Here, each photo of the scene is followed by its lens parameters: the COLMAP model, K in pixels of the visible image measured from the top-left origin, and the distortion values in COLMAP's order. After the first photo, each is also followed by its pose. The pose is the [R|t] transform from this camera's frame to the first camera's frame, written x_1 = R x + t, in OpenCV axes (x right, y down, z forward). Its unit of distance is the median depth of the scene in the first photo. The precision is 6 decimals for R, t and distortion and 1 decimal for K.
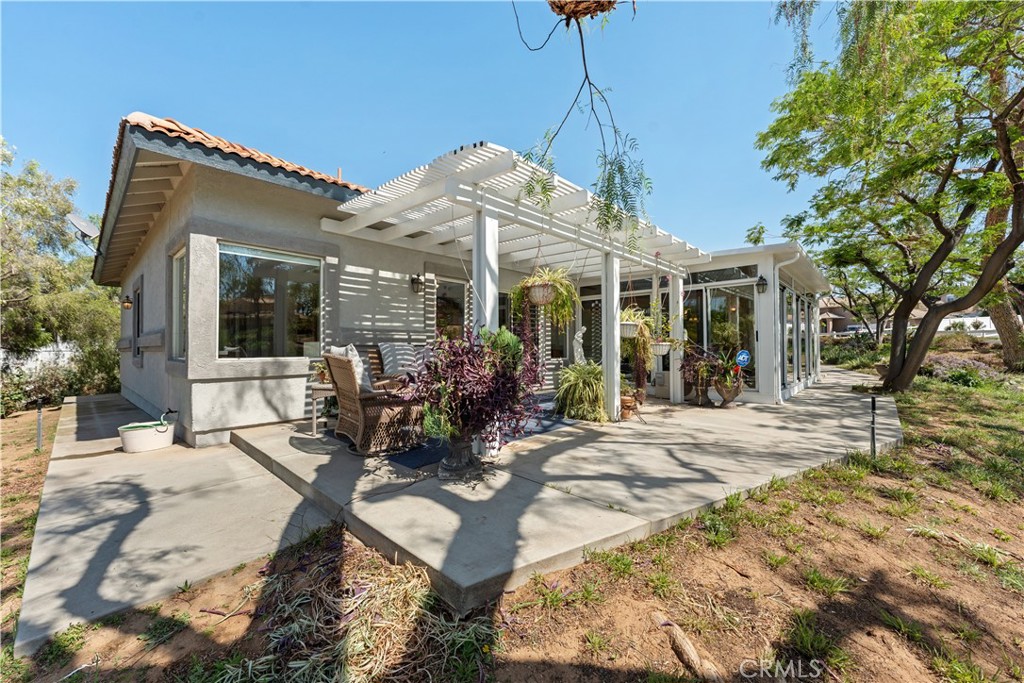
lens RADIAL K [[410.9, 0, 510.9], [0, 410.9, 338.0], [0, 0, 1]] dist [0.000058, -0.000480]
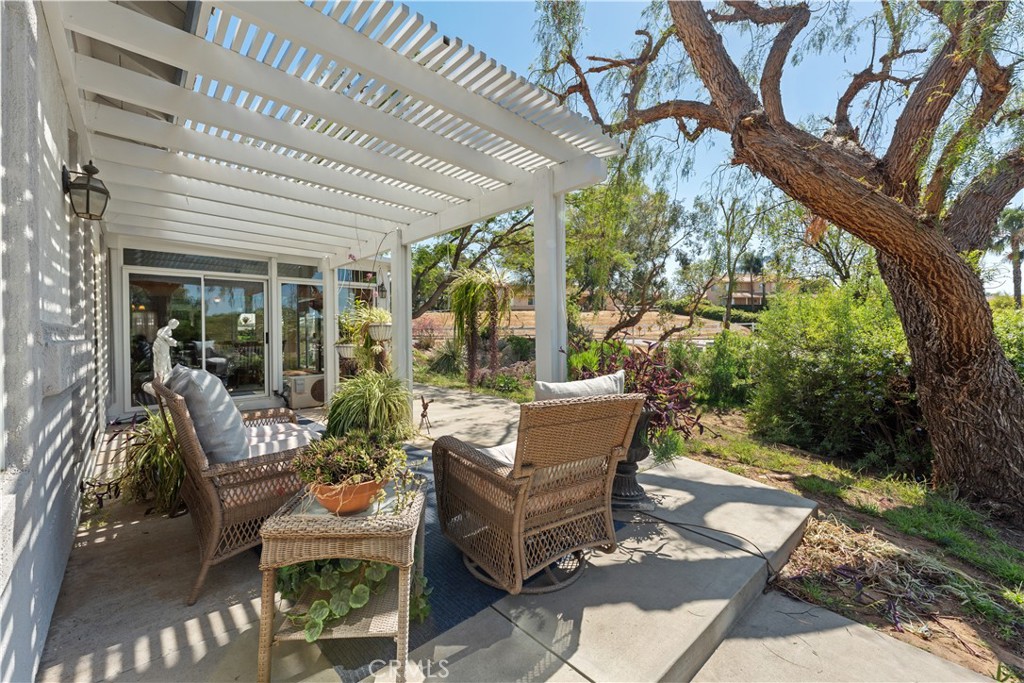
lens RADIAL K [[410.9, 0, 512.3], [0, 410.9, 341.3], [0, 0, 1]] dist [0.000058, -0.000480]
pose [[0.081036, -0.029392, 0.996278, -1.120710], [-0.008118, 0.999512, 0.030148, -0.050954], [-0.996678, -0.010531, 0.080758, 1.280530]]
